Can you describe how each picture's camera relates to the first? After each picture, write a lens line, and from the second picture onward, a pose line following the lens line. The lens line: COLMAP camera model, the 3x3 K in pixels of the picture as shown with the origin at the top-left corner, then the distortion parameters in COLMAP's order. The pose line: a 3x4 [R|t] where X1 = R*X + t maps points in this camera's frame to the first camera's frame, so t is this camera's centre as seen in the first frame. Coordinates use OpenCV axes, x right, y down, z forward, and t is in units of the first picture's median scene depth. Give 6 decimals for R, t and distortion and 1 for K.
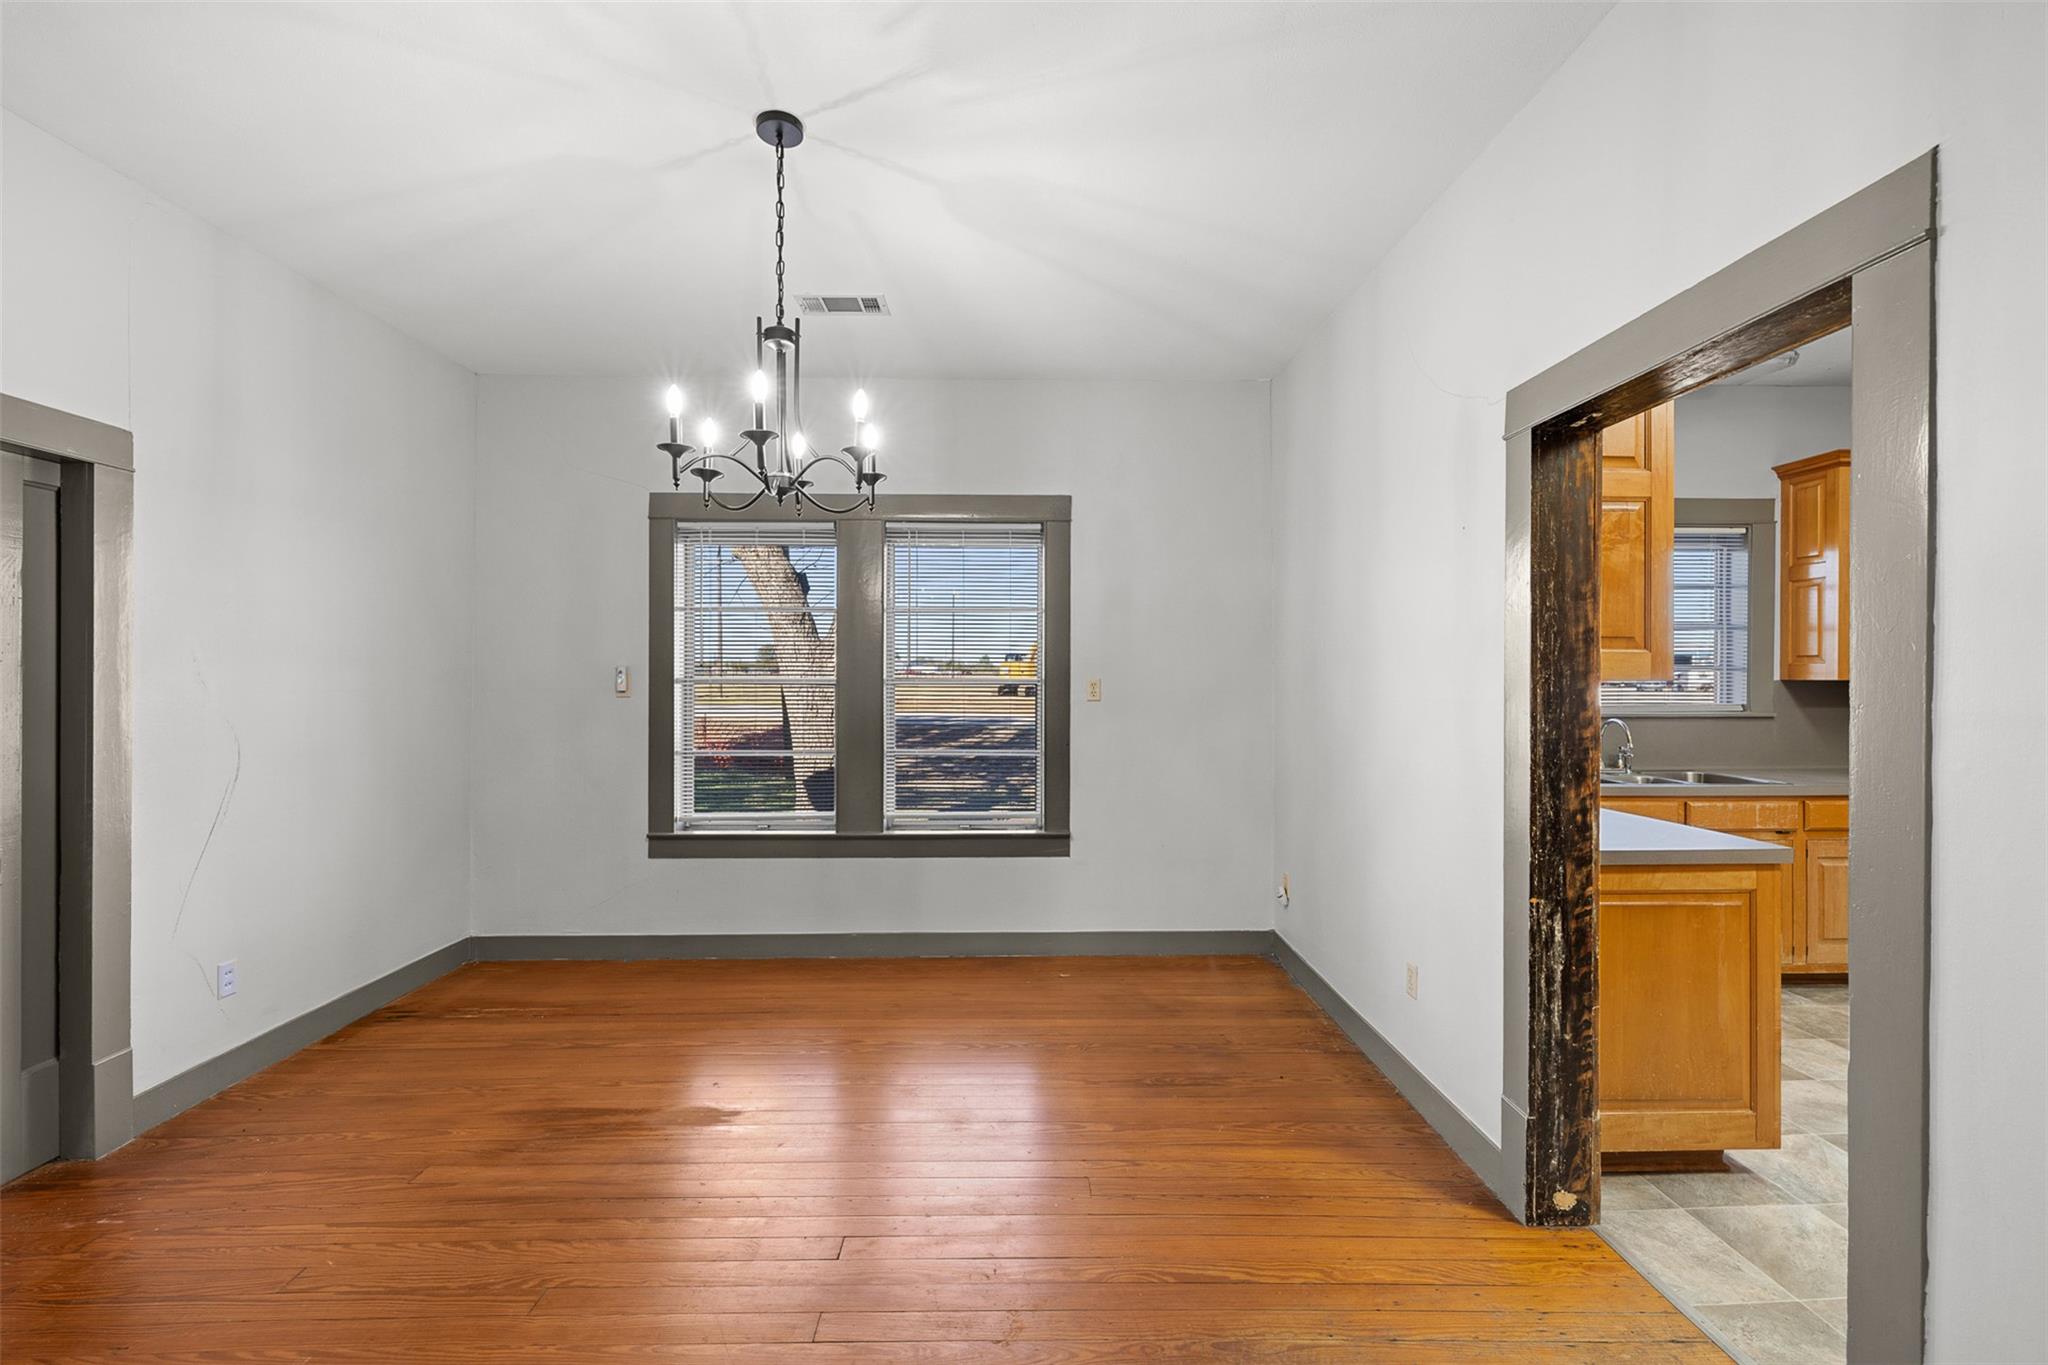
lens RADIAL K [[853.5, 0, 1020.6], [0, 853.5, 676.9], [0, 0, 1]] dist [0.001336, 0.000426]
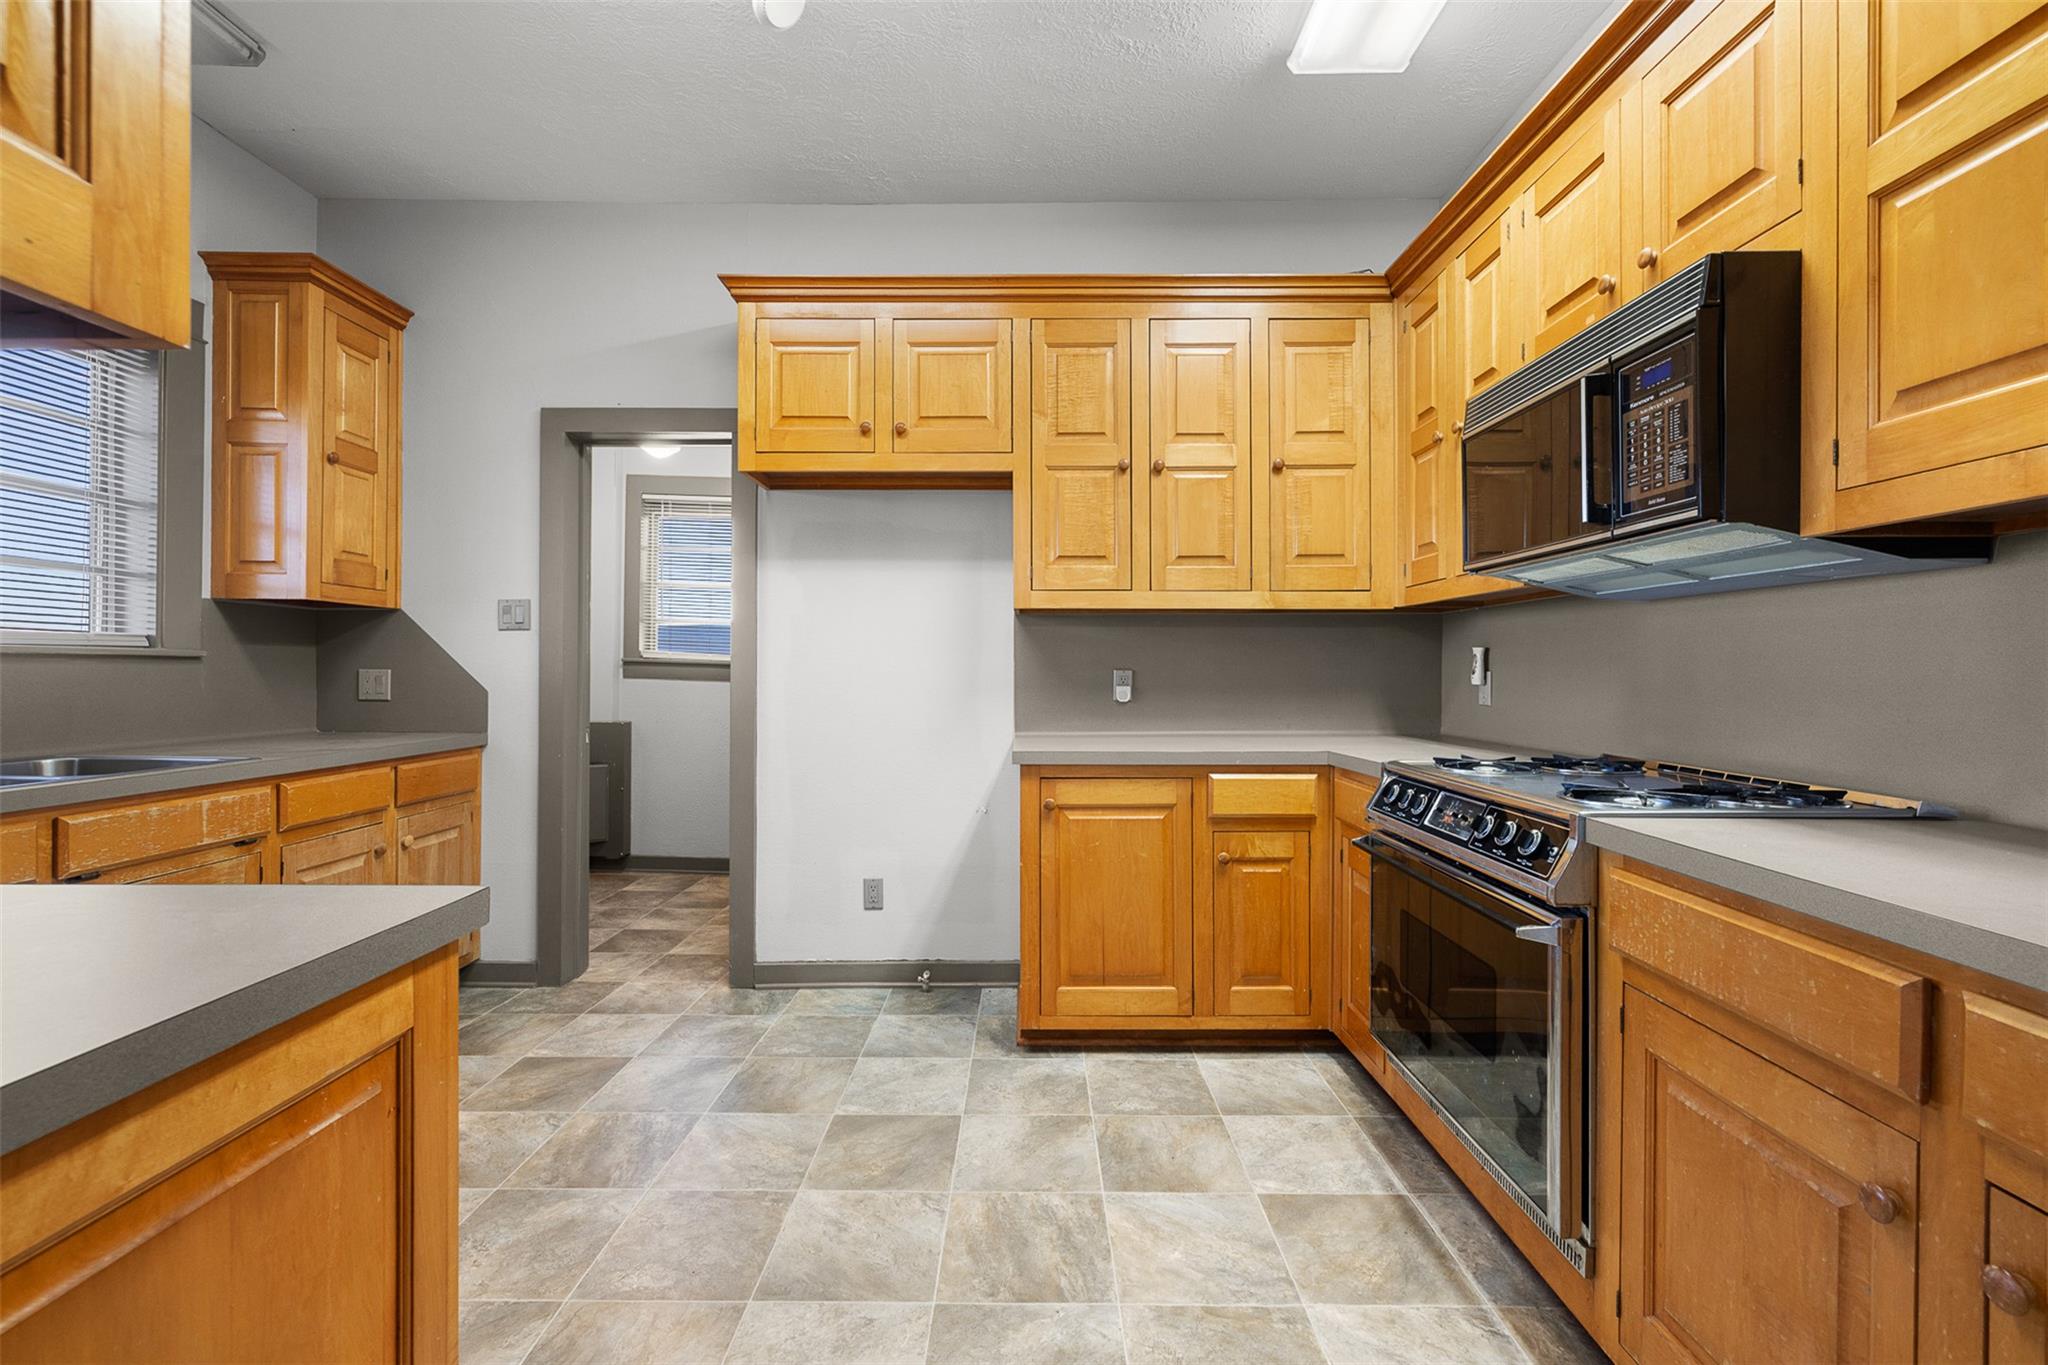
lens RADIAL K [[853.5, 0, 1016.4], [0, 853.5, 676.2], [0, 0, 1]] dist [0.001336, 0.000426]
pose [[0.017737, -0.001830, 0.999841, 0.289336], [-0.010181, 0.999946, 0.002011, 0.056246], [-0.999791, -0.010215, 0.017717, 0.421289]]
